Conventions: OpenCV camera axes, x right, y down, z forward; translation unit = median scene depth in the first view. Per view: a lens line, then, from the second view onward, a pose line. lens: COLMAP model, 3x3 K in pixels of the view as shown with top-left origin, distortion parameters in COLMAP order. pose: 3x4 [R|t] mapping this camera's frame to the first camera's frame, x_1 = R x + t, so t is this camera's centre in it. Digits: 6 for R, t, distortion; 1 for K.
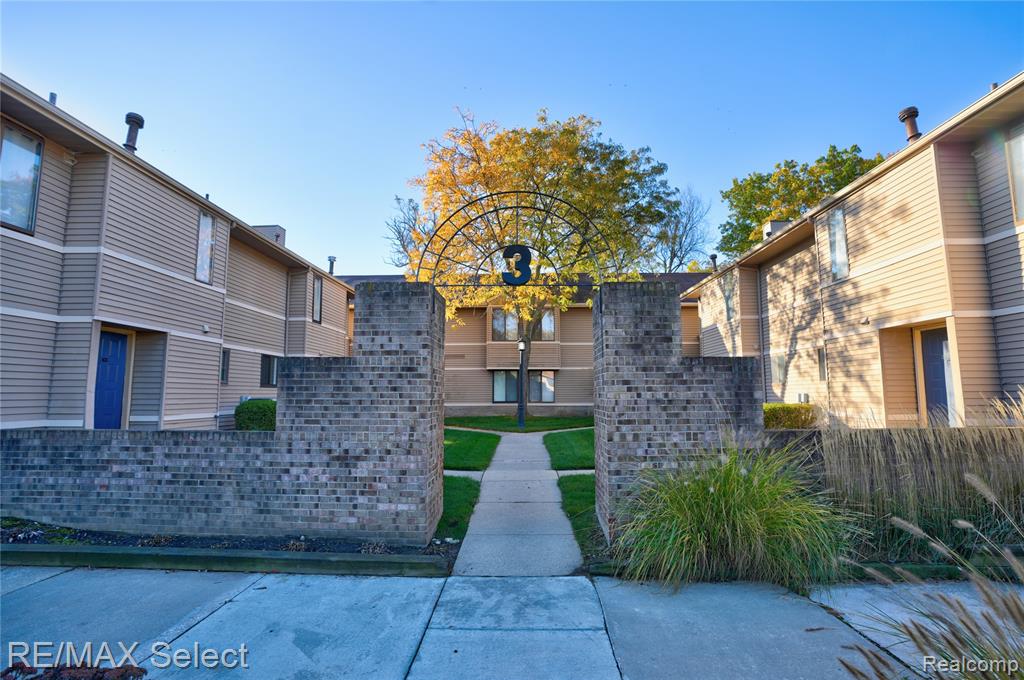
lens RADIAL K [[483.8, 0, 517.1], [0, 483.8, 341.5], [0, 0, 1]] dist [-0.057167, 0.024595]
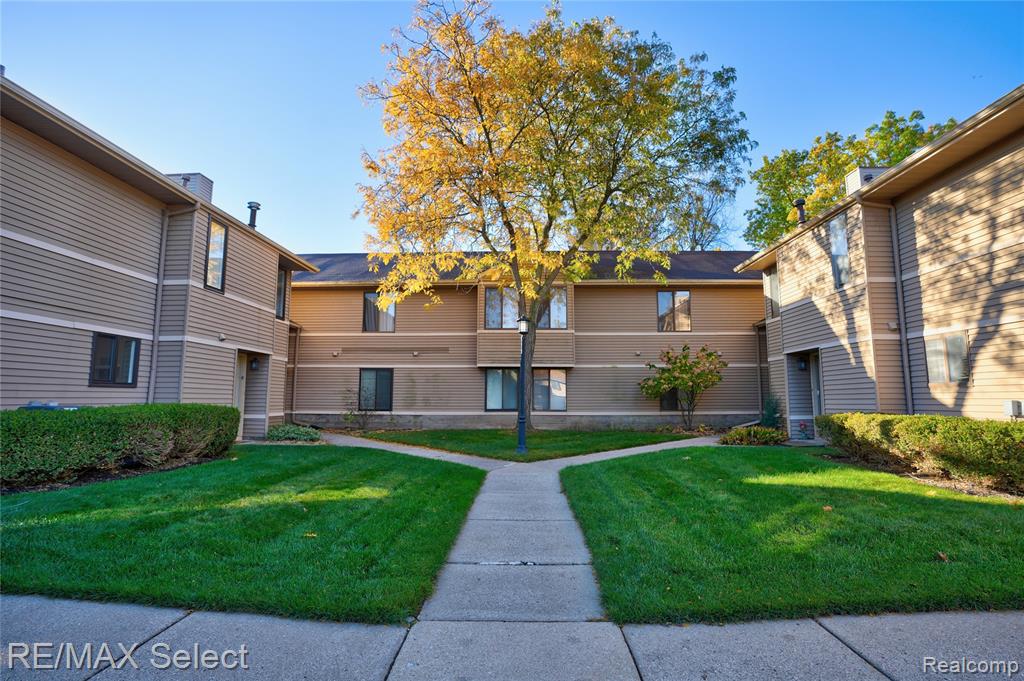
lens RADIAL K [[483.8, 0, 517.1], [0, 483.8, 342.0], [0, 0, 1]] dist [-0.057167, 0.024595]
pose [[0.999977, 0.003714, -0.005647, 0.006379], [-0.003772, 0.999939, -0.010343, 0.044508], [0.005608, 0.010364, 0.999931, 0.414403]]
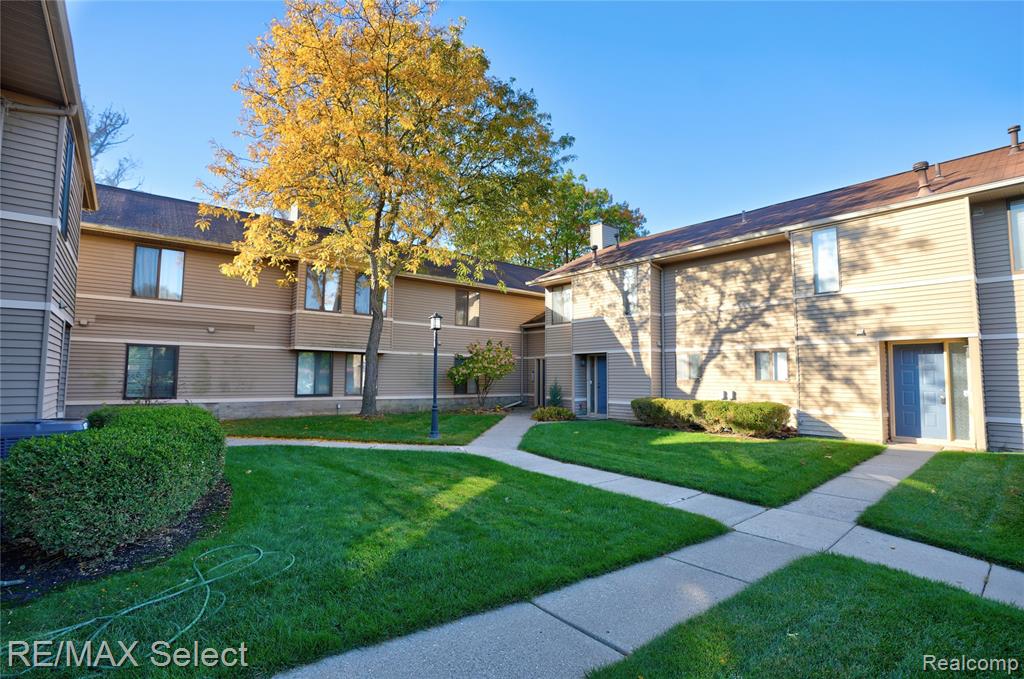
lens RADIAL K [[483.8, 0, 517.1], [0, 483.8, 341.0], [0, 0, 1]] dist [-0.057167, 0.024595]
pose [[0.760314, 0.059161, 0.646856, -0.443345], [-0.081871, 0.996630, 0.005080, 0.027188], [-0.644375, -0.056821, 0.762595, 0.453160]]
